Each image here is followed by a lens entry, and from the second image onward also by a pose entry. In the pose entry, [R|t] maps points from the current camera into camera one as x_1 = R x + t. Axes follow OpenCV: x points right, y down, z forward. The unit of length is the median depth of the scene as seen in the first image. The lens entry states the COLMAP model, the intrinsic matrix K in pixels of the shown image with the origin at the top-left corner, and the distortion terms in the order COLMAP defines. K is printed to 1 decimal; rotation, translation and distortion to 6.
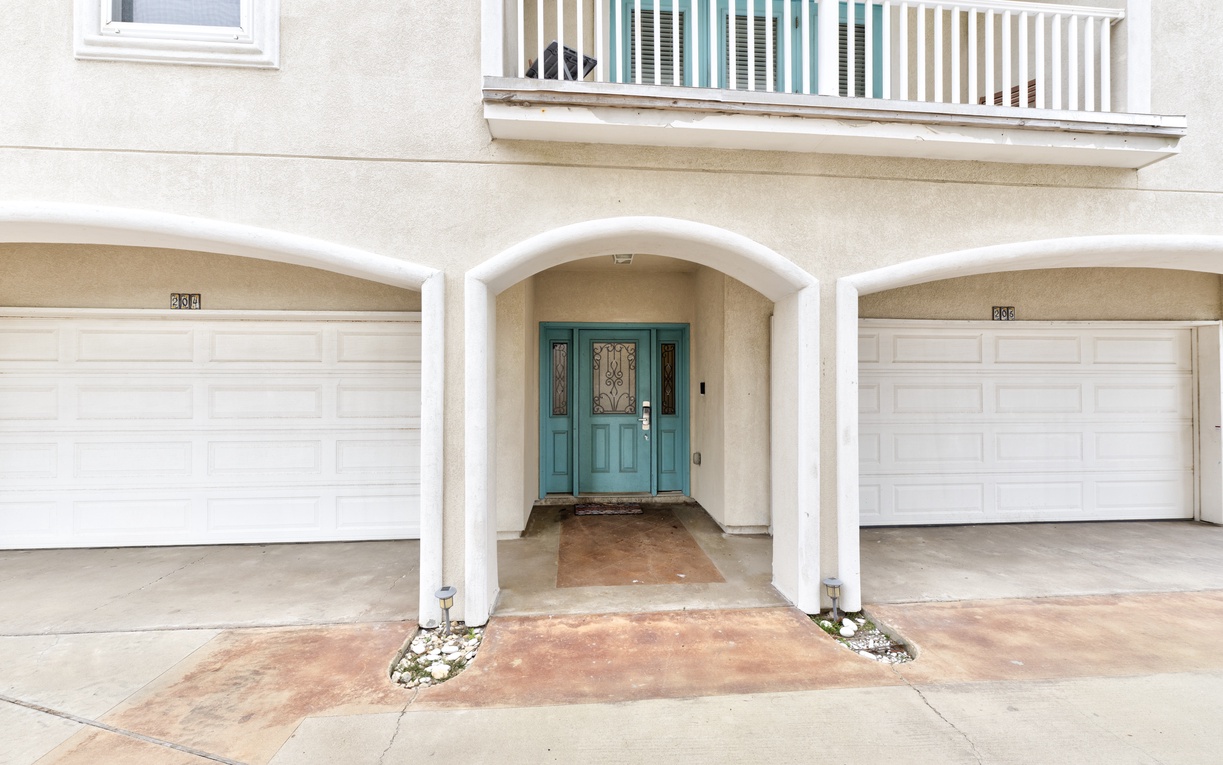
lens RADIAL K [[497.3, 0, 611.5], [0, 497.3, 382.5], [0, 0, 1]] dist [-0.000010, -0.000002]
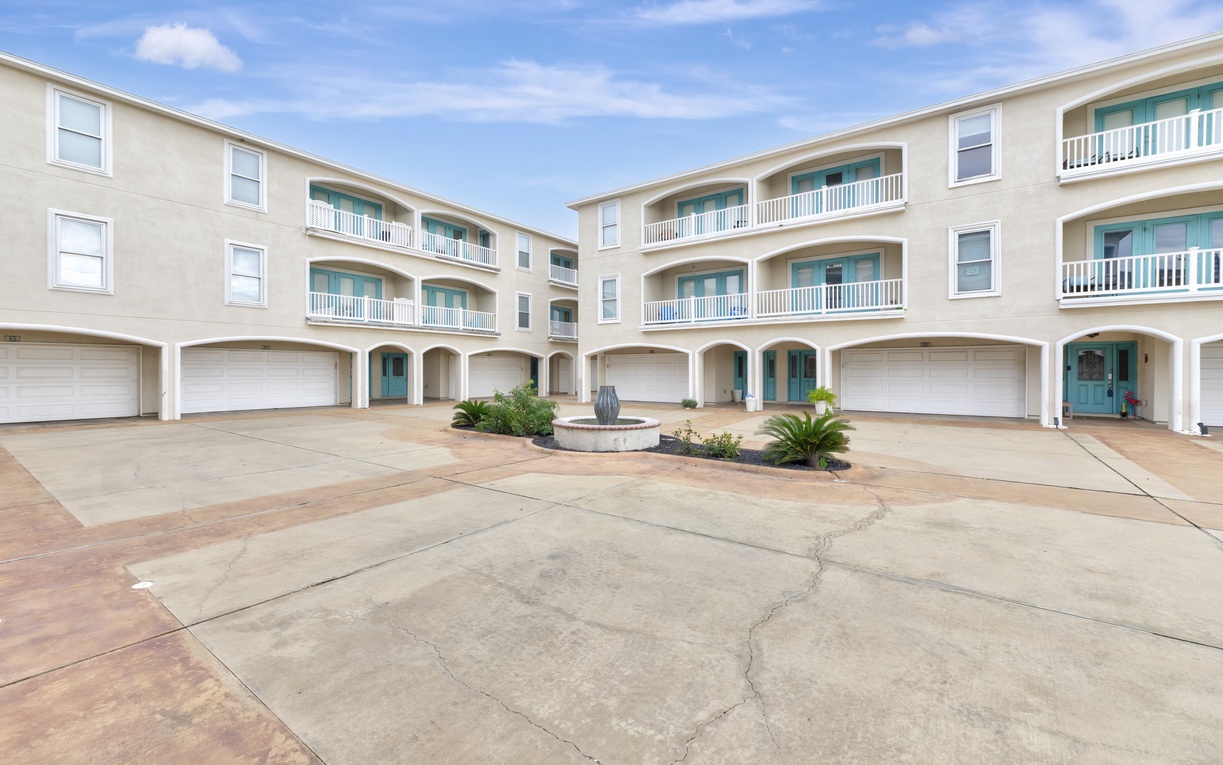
lens RADIAL K [[478.3, 0, 611.5], [0, 478.3, 382.5], [0, 0, 1]] dist [0.000283, 0.000063]
pose [[0.767848, 0.014582, -0.640466, -0.558994], [0.007318, 0.999476, 0.031530, -0.034679], [0.640590, -0.028897, 0.767339, -4.358481]]
